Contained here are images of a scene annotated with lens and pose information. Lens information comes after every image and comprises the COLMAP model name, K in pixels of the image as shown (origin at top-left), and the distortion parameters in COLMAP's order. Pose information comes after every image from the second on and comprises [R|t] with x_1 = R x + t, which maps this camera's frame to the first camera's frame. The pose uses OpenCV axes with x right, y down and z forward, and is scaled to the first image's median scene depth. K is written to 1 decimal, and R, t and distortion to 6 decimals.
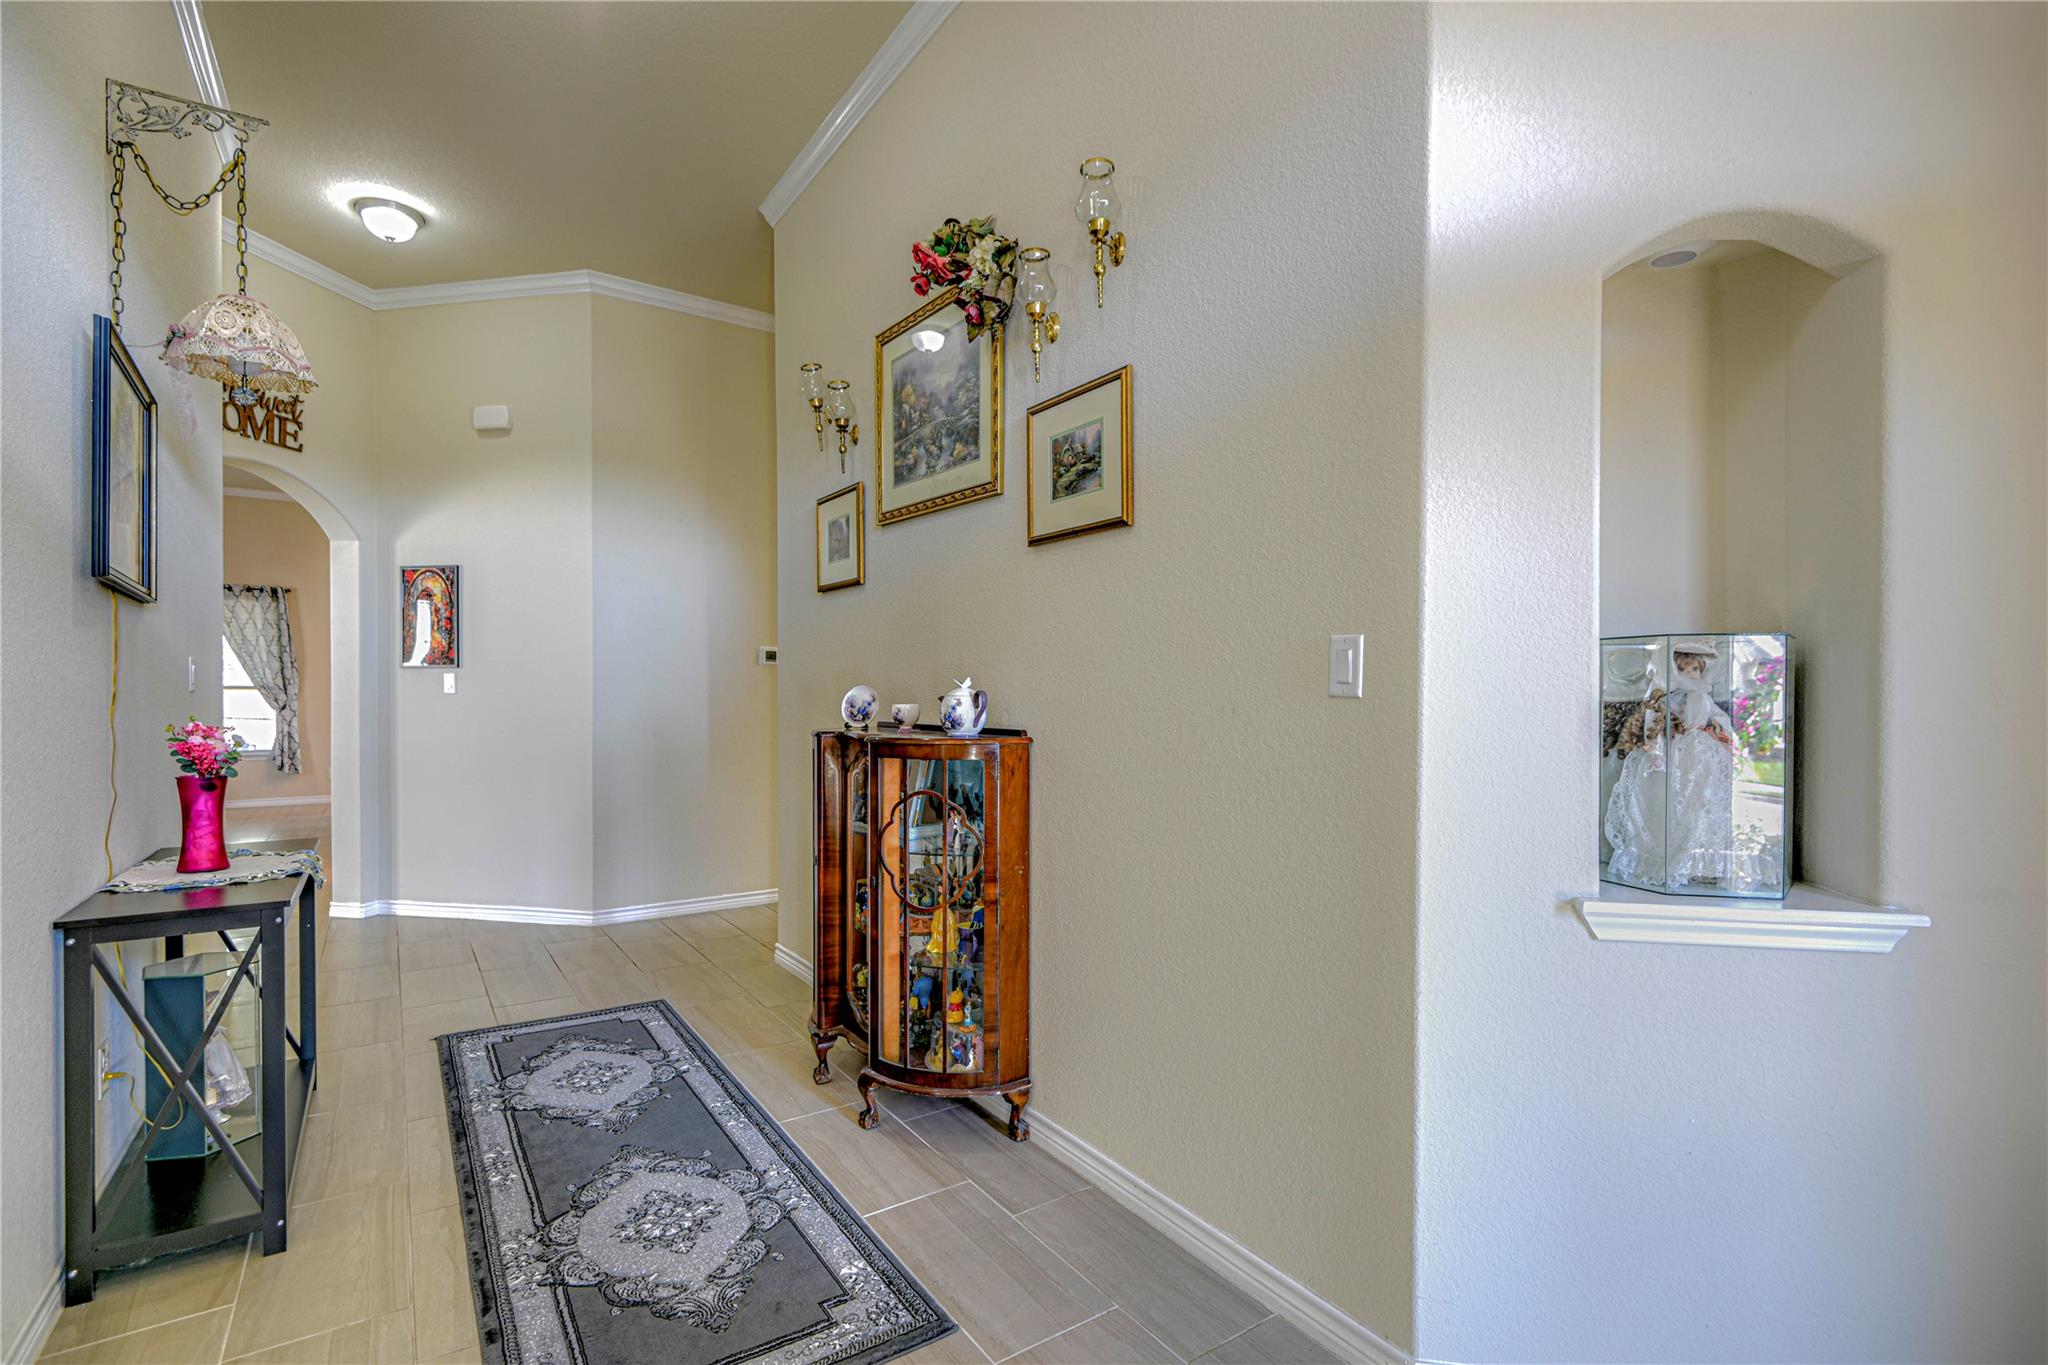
lens RADIAL K [[936.1, 0, 1006.7], [0, 936.1, 702.5], [0, 0, 1]] dist [0.007861, -0.005907]
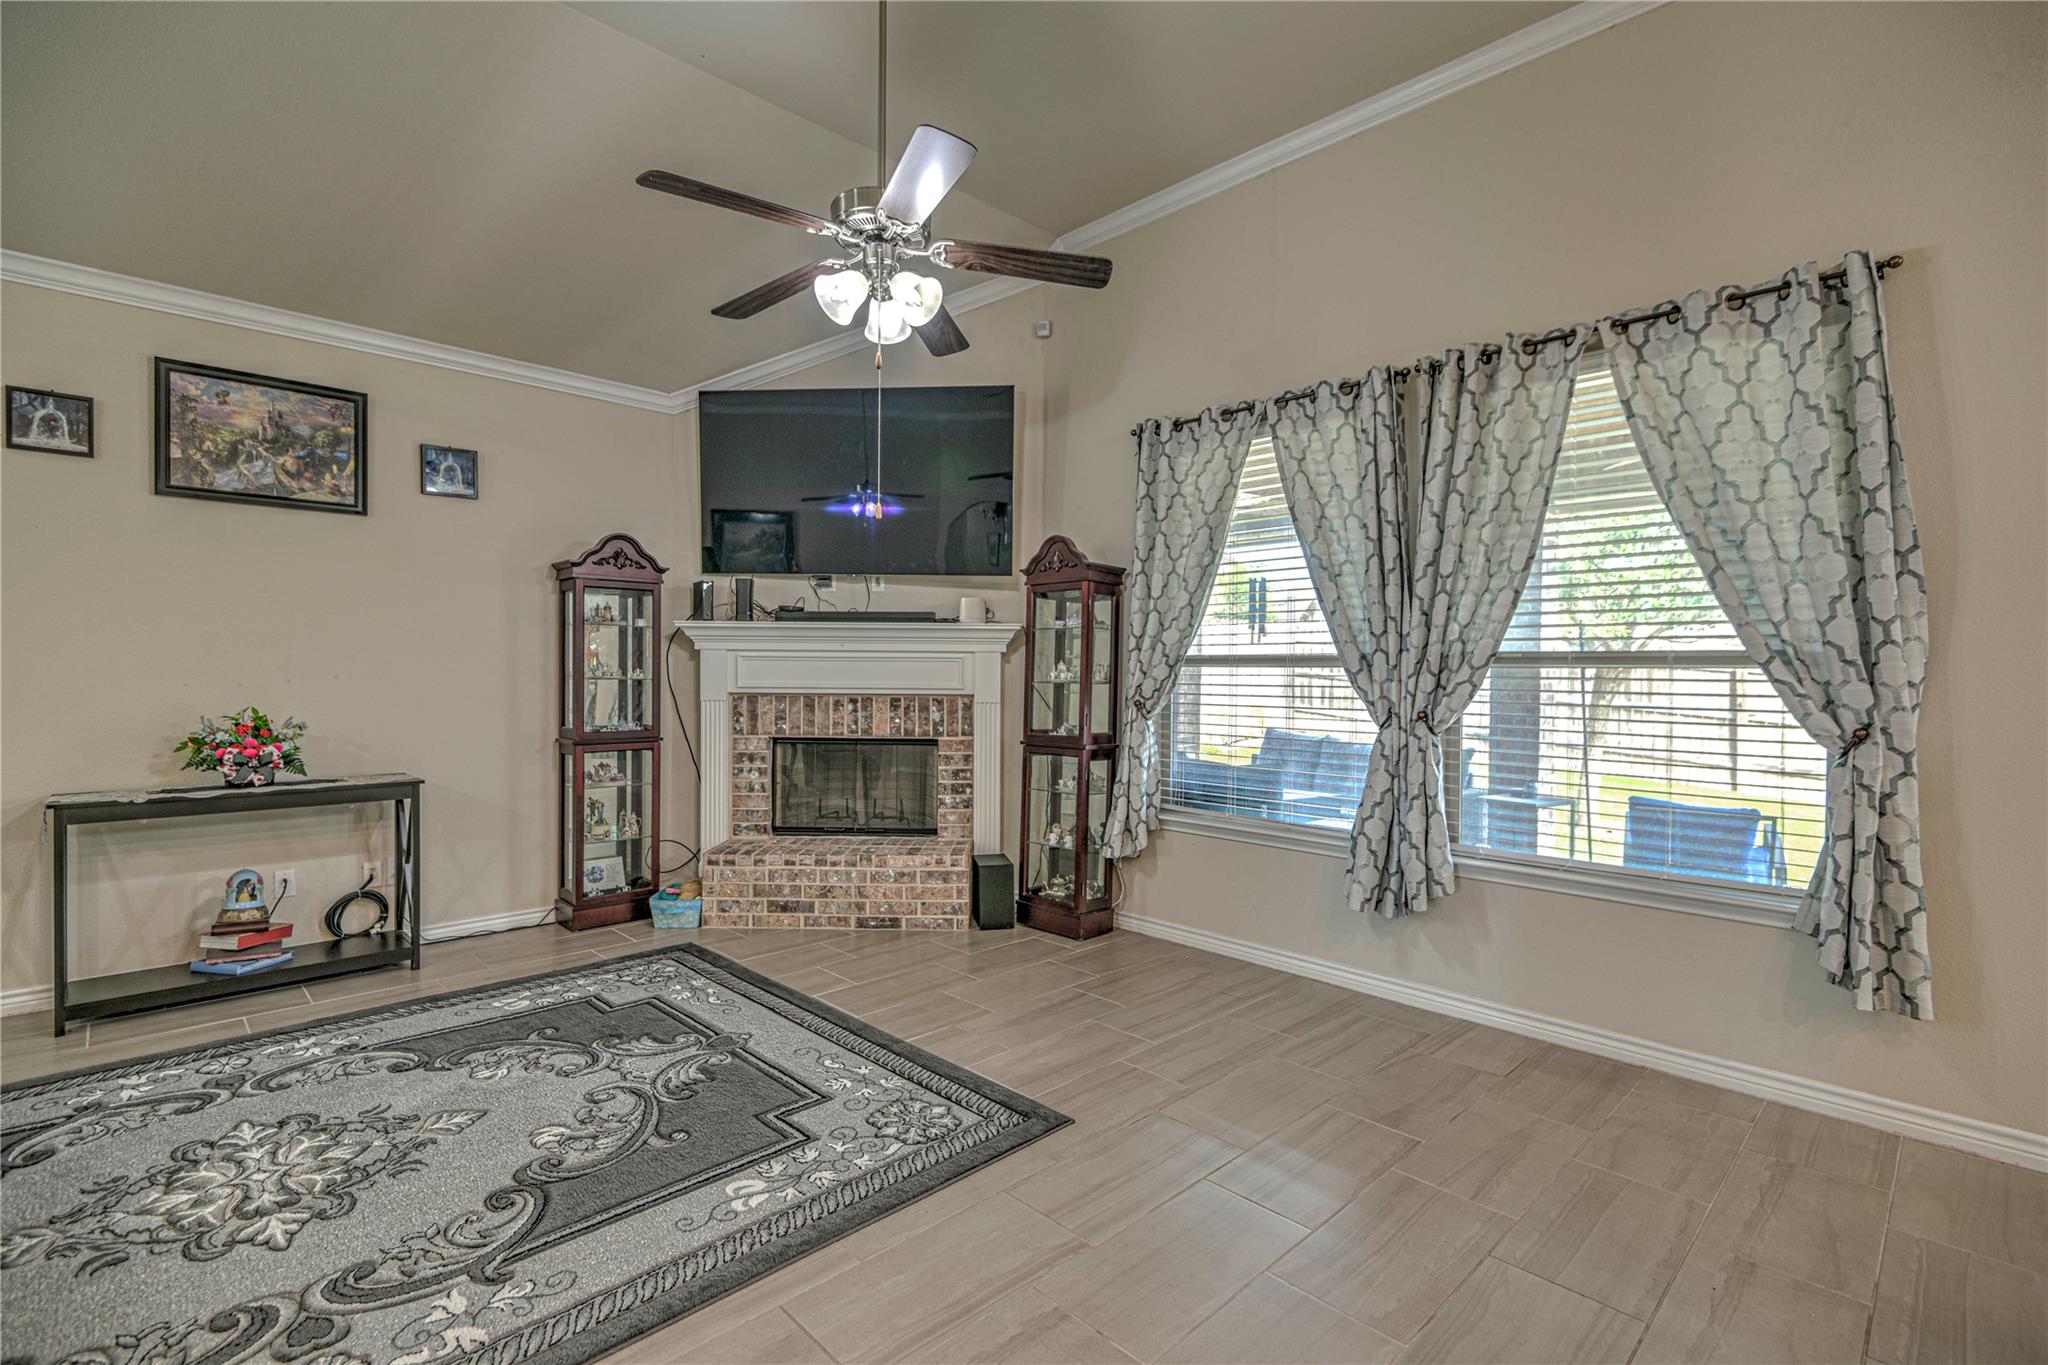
lens RADIAL K [[936.1, 0, 1036.1], [0, 936.1, 681.9], [0, 0, 1]] dist [0.007861, -0.005907]
pose [[0.214455, 0.011620, -0.976665, -1.838215], [-0.019189, 0.999786, 0.007682, -0.022060], [0.976545, 0.017094, 0.214632, 2.345564]]
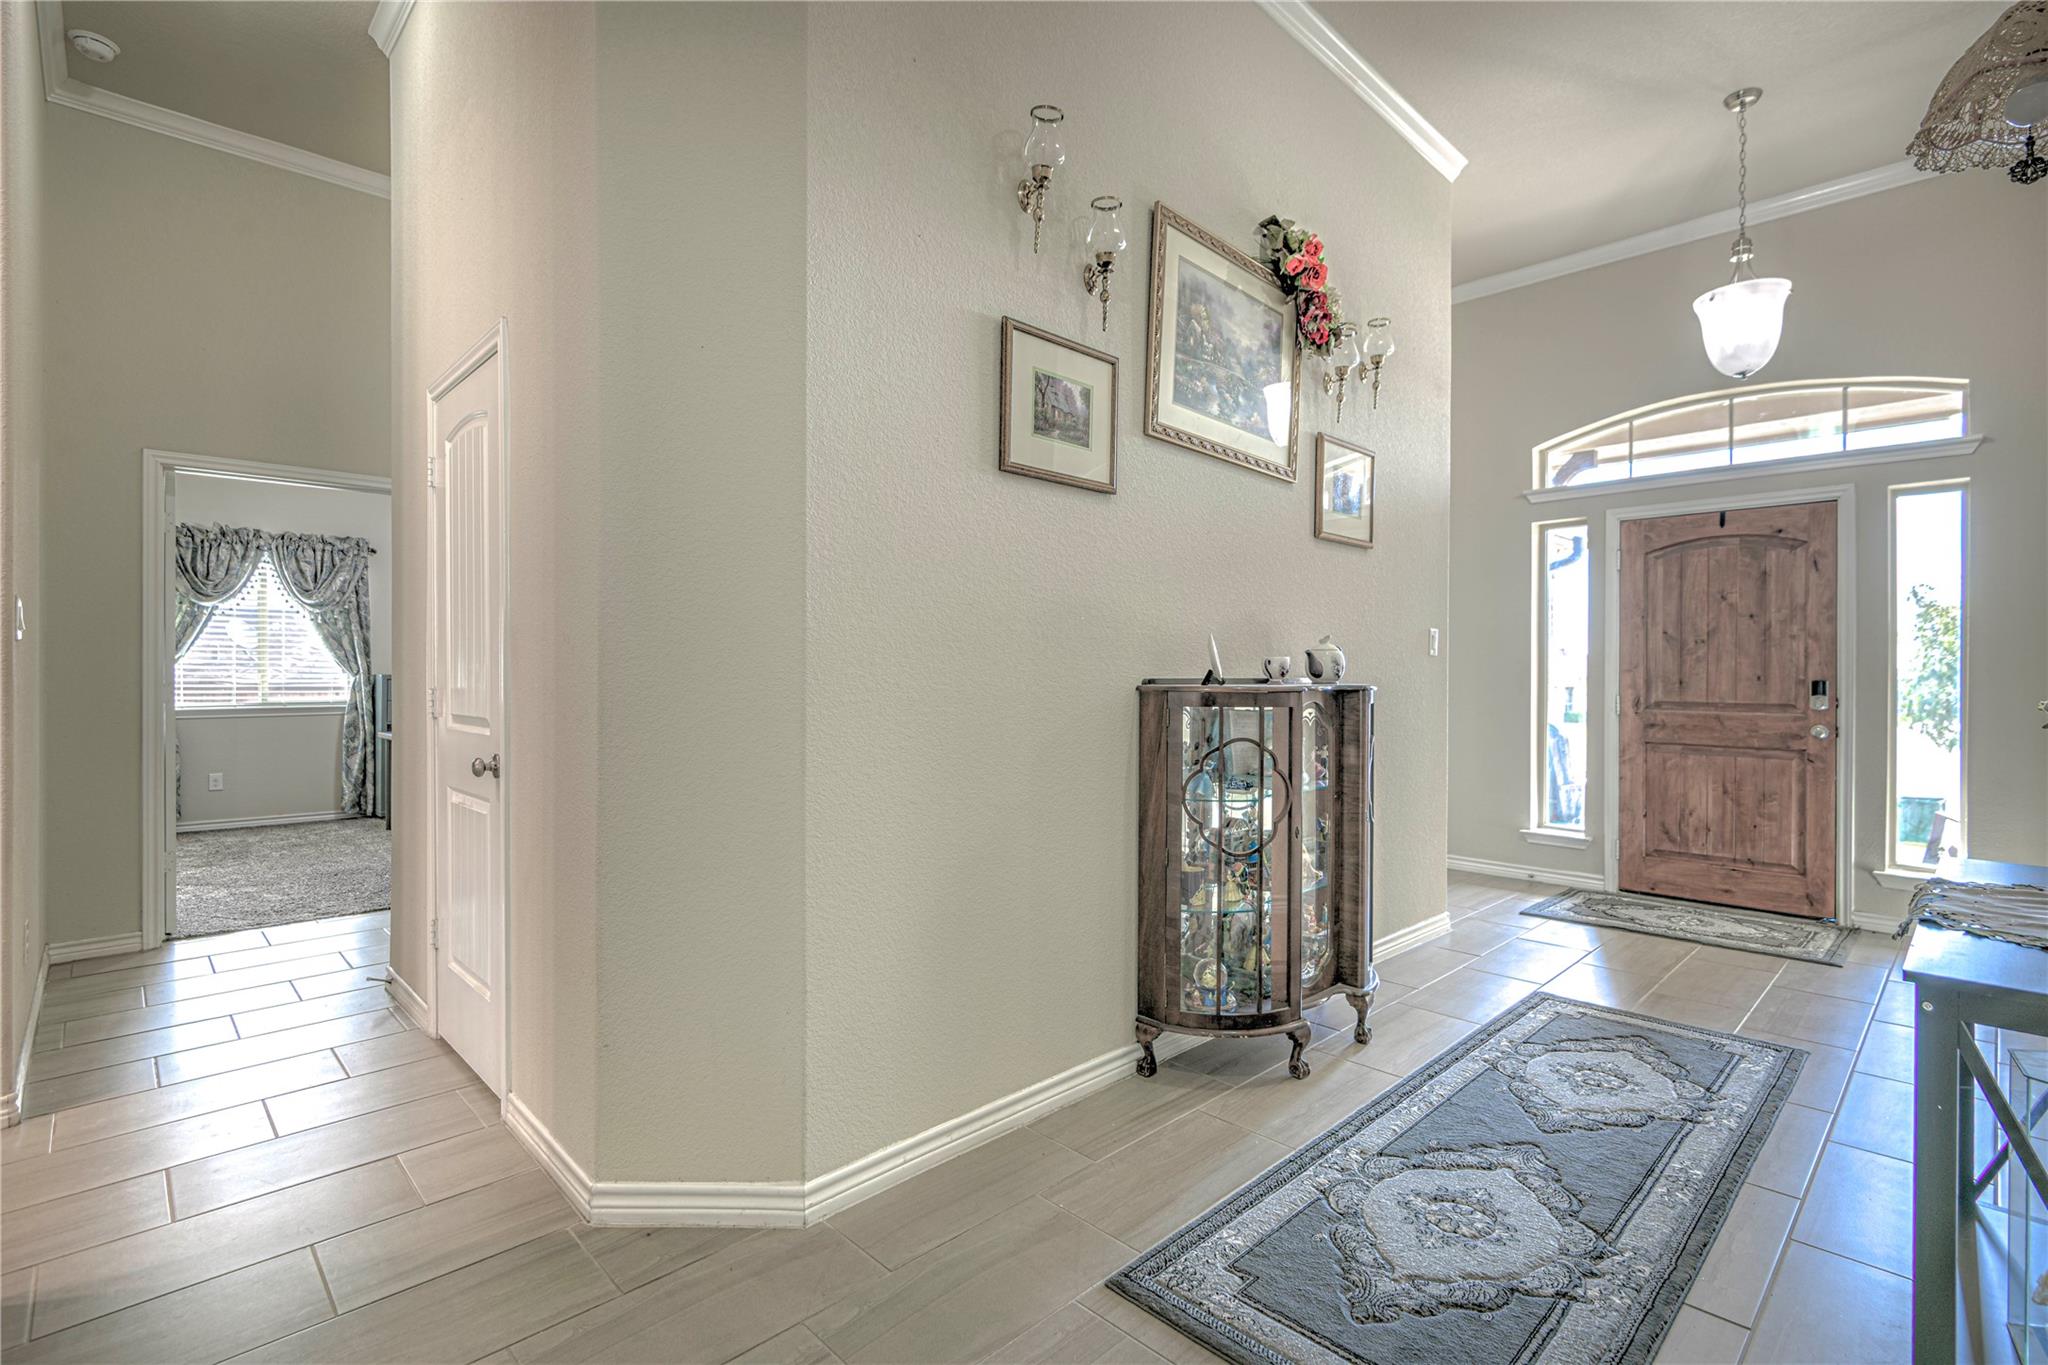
lens RADIAL K [[936.1, 0, 1035.2], [0, 936.1, 675.2], [0, 0, 1]] dist [0.007861, -0.005907]
pose [[-0.188874, -0.016247, 0.981867, -0.815946], [-0.002642, 0.999868, 0.016037, 0.003319], [-0.981998, 0.000435, -0.188892, 1.121369]]
